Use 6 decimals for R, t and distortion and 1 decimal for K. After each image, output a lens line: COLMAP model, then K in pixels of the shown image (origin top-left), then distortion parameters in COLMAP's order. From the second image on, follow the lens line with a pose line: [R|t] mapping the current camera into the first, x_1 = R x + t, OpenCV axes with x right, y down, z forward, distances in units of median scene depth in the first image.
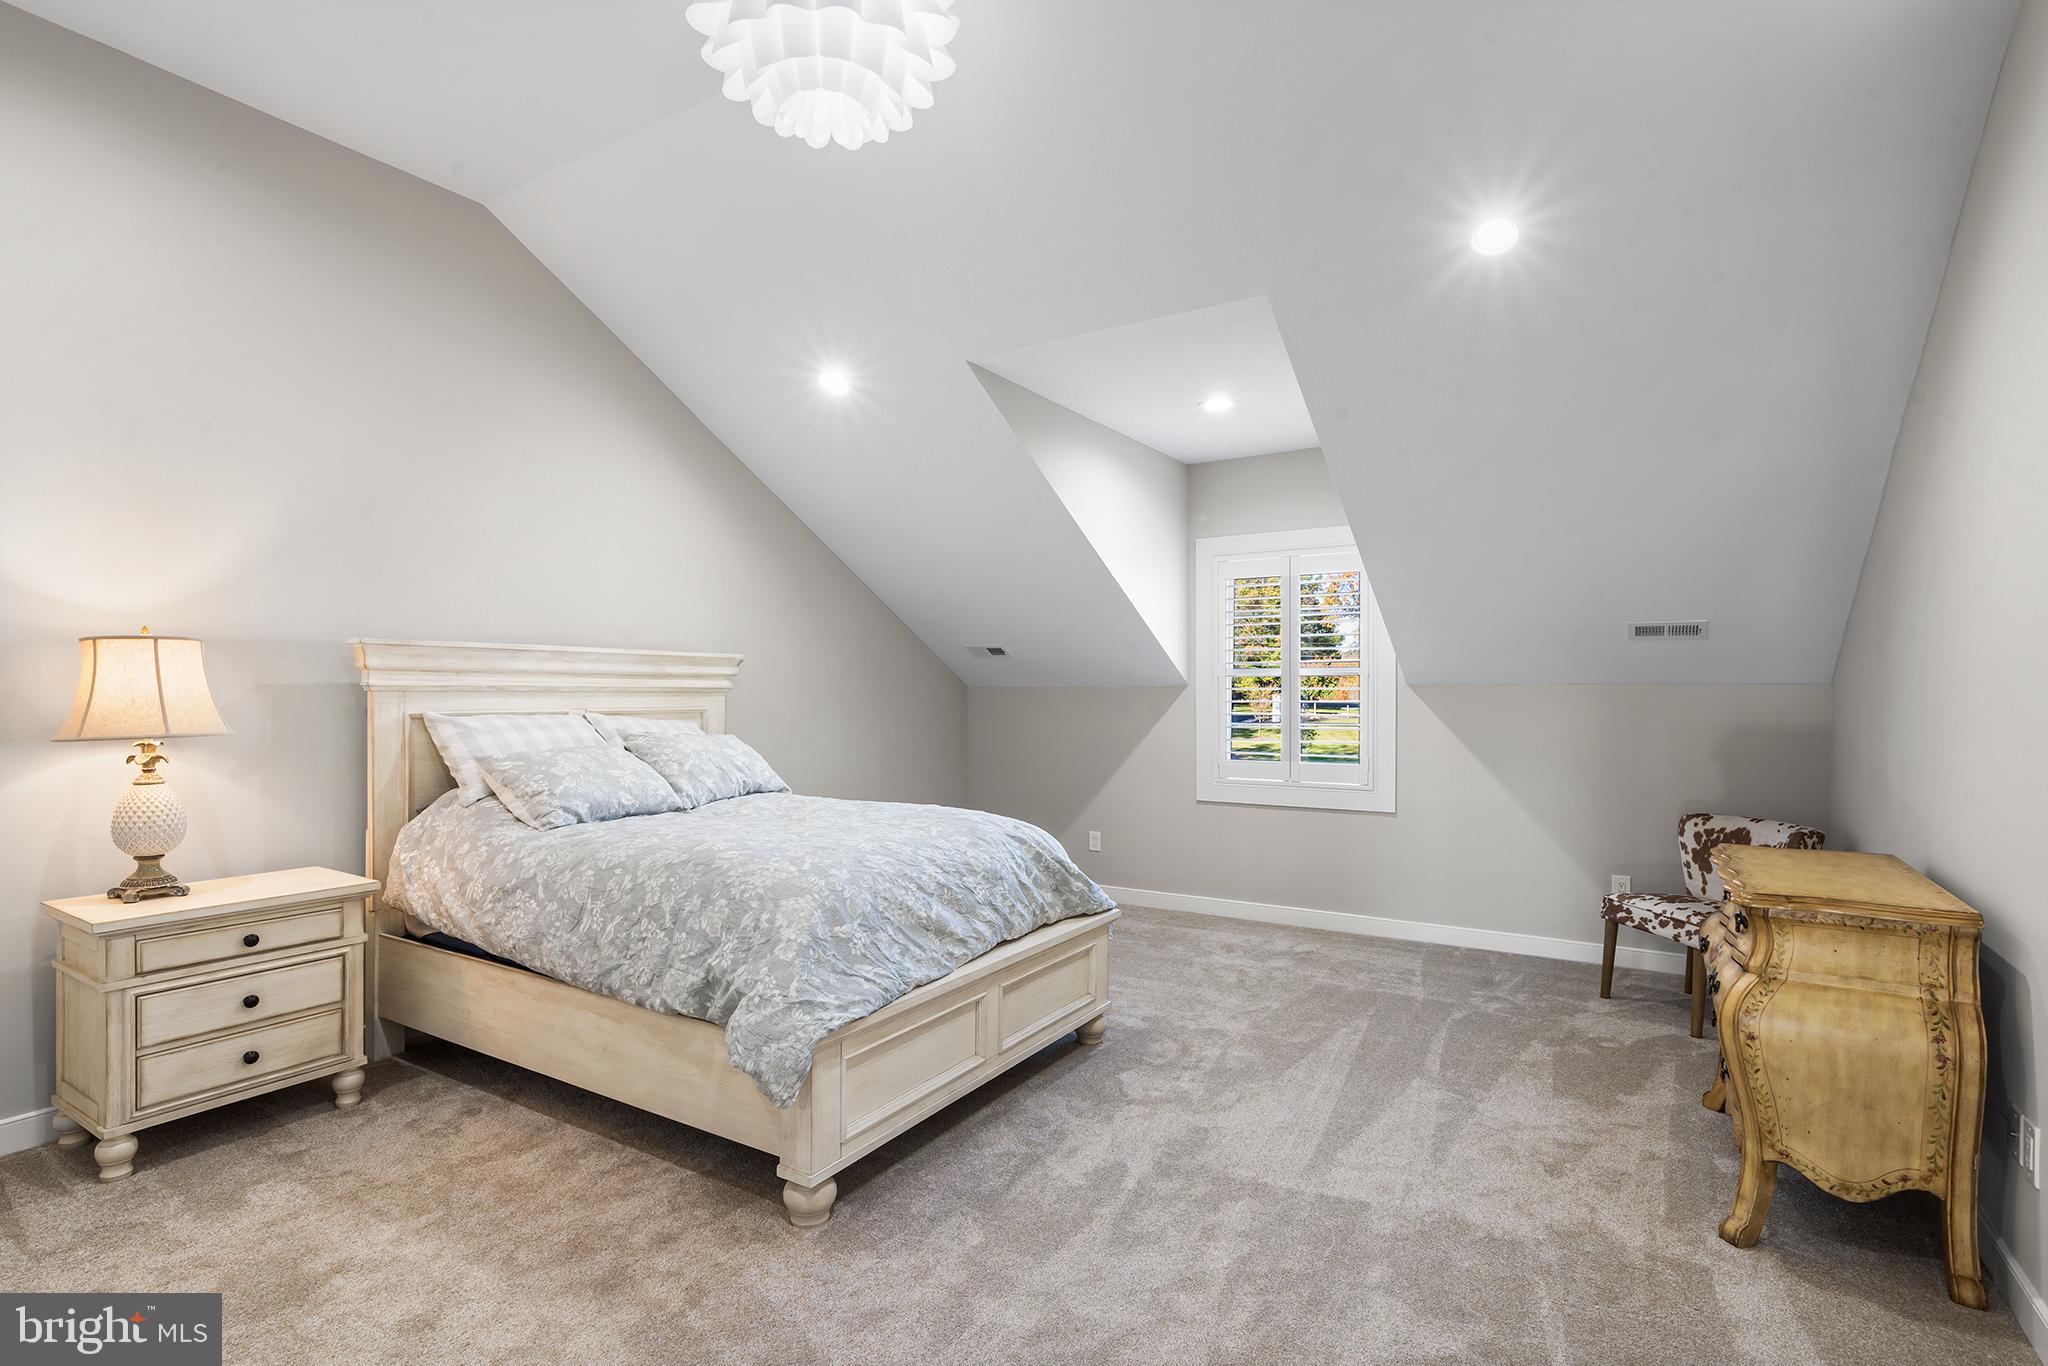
lens RADIAL K [[970.7, 0, 1020.4], [0, 970.7, 706.8], [0, 0, 1]] dist [0.001264, 0.000238]
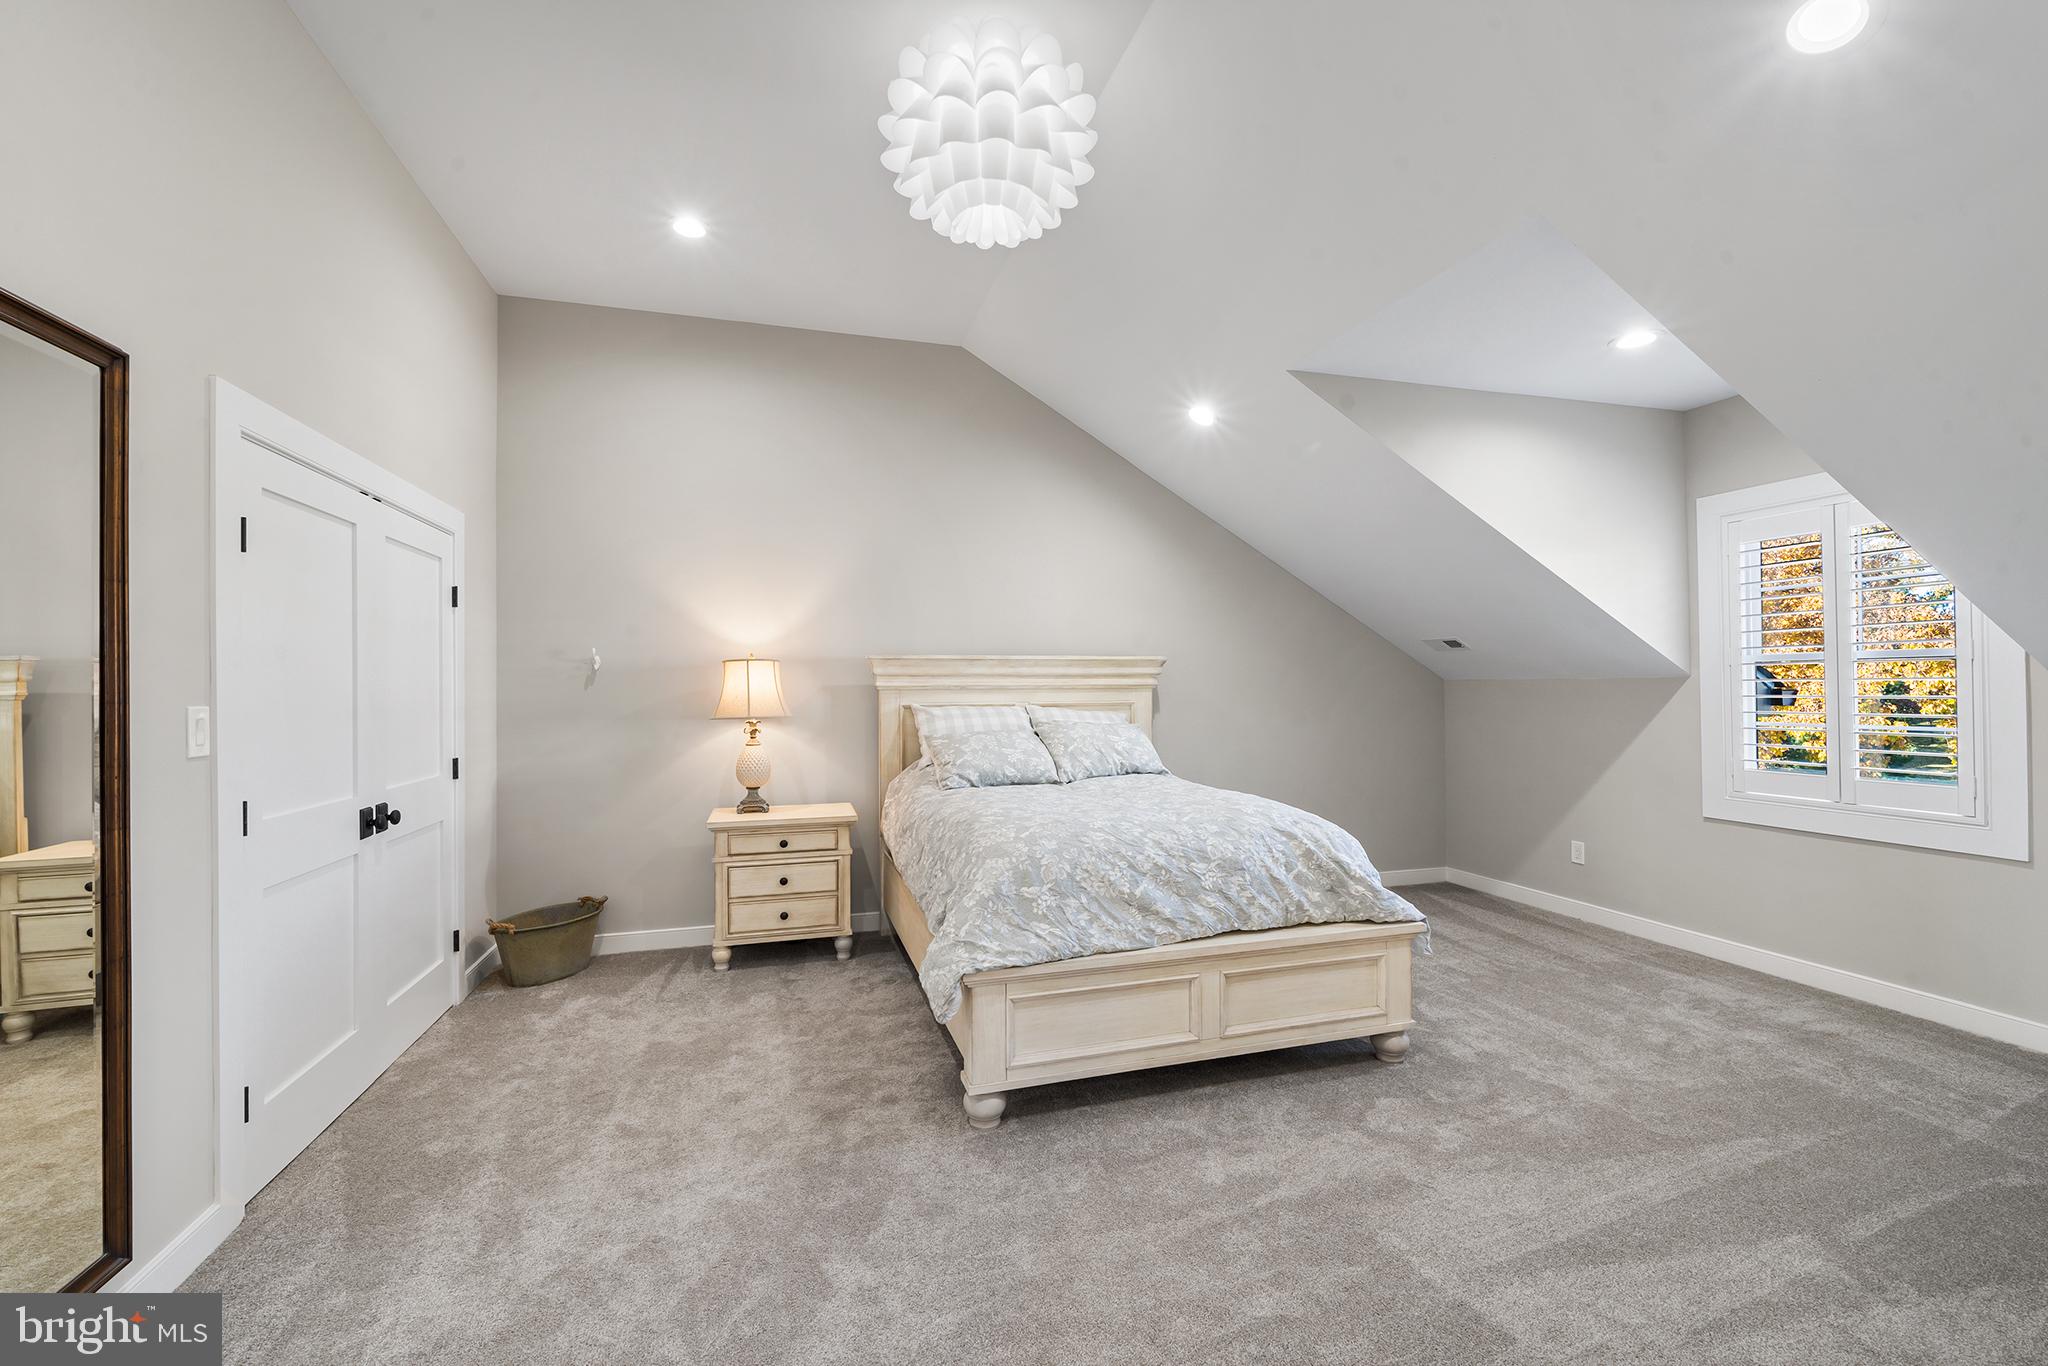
lens RADIAL K [[835.4, 0, 1019.2], [0, 835.4, 682.8], [0, 0, 1]] dist [-0.000150, -0.000026]
pose [[0.760554, -0.009355, -0.649207, 0.389630], [-0.002254, 0.999852, -0.017048, -0.006317], [0.649271, 0.014429, 0.760420, 0.171630]]
